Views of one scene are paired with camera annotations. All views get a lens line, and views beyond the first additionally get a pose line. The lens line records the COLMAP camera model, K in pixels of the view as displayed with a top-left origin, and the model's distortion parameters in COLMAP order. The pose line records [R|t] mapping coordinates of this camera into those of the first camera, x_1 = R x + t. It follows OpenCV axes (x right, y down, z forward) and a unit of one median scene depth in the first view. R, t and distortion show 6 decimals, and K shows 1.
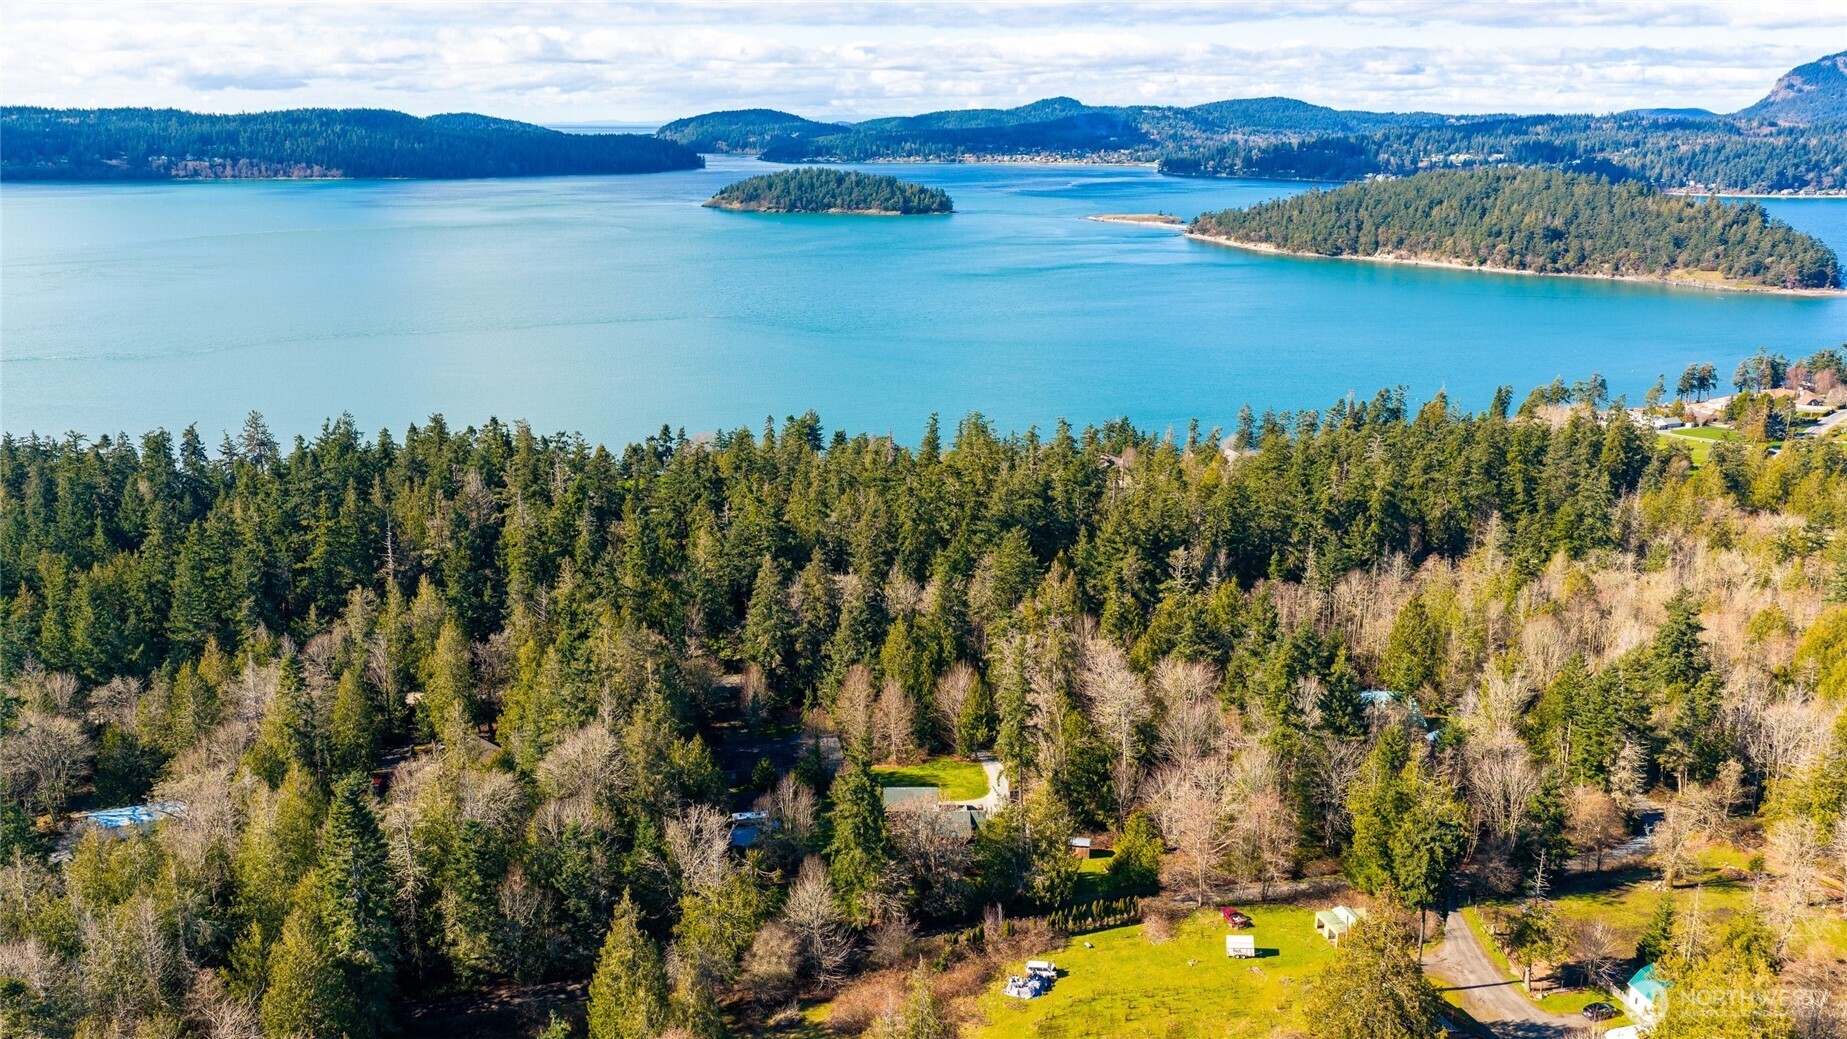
lens RADIAL K [[1503.3, 0, 923.5], [0, 1503.3, 519.5], [0, 0, 1]] dist [0.069947, -0.158099]
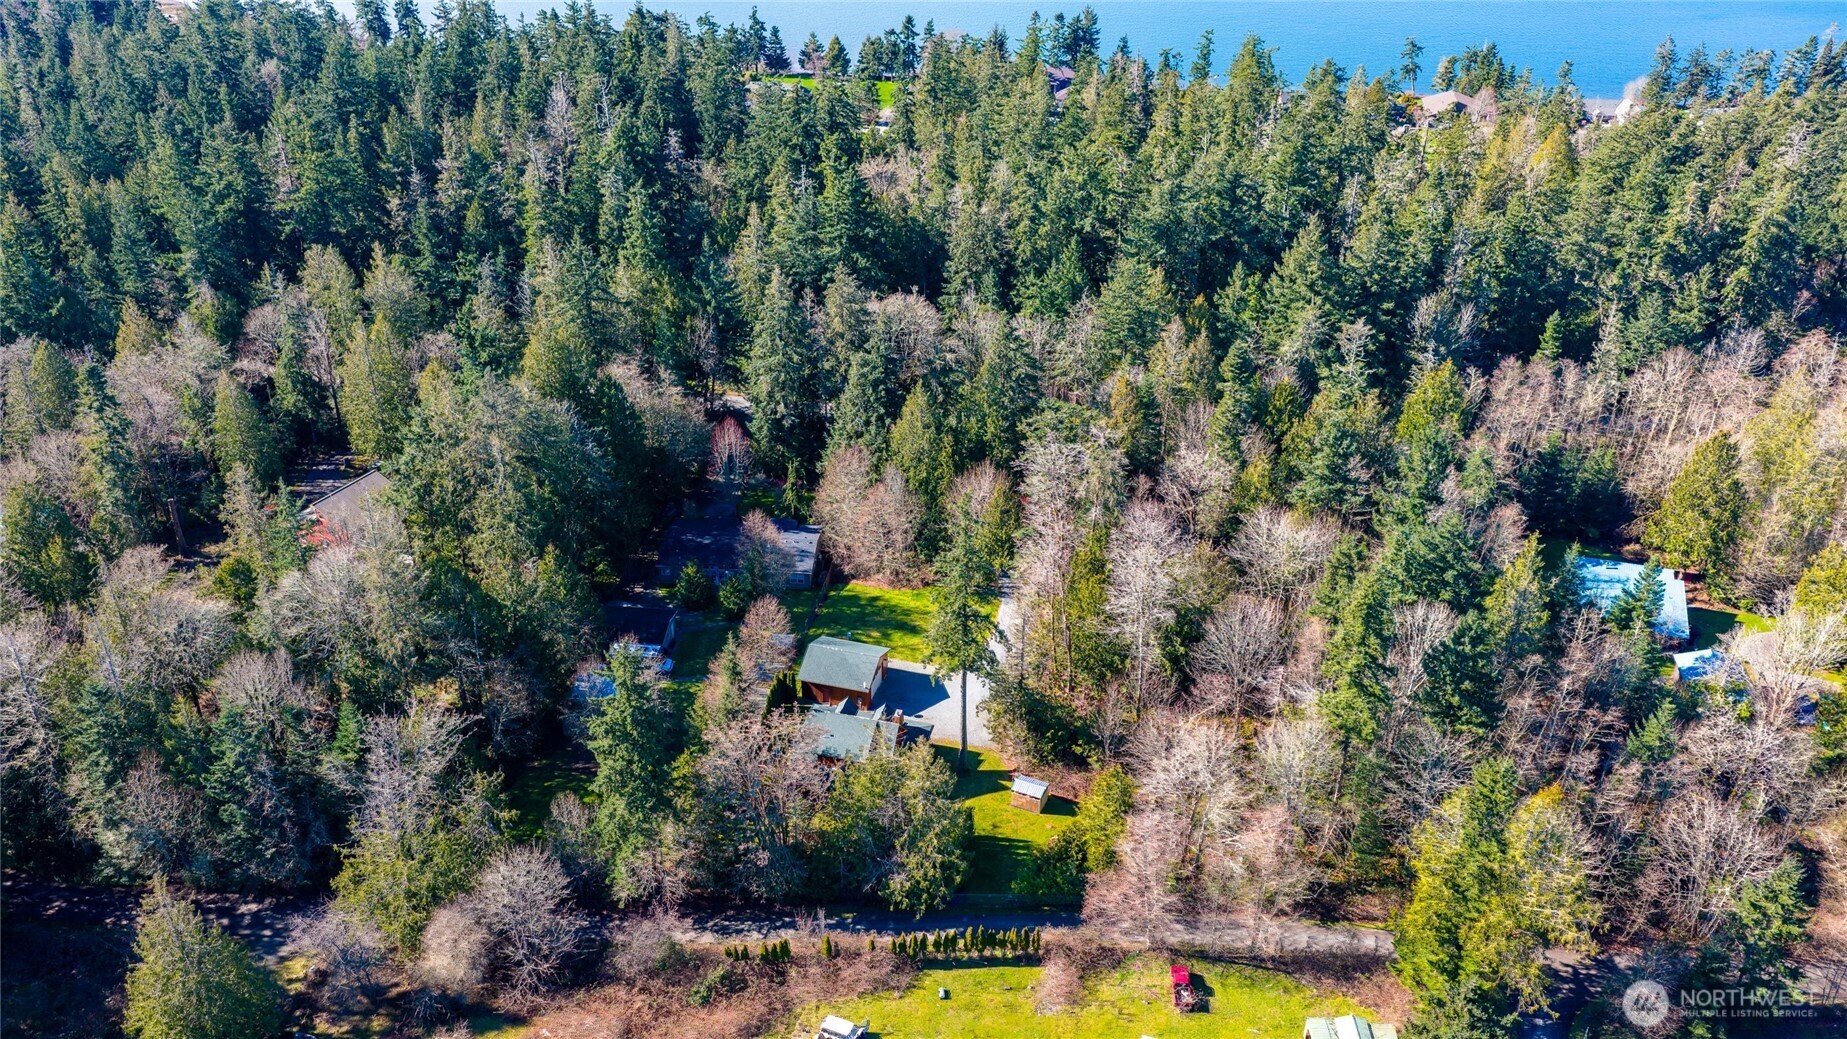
lens RADIAL K [[1503.3, 0, 923.5], [0, 1503.3, 519.5], [0, 0, 1]] dist [0.069947, -0.158099]
pose [[0.959985, 0.149966, -0.236513, 0.159401], [-0.078410, 0.954692, 0.287082, -0.076733], [0.268849, -0.257049, 0.928249, 0.300885]]
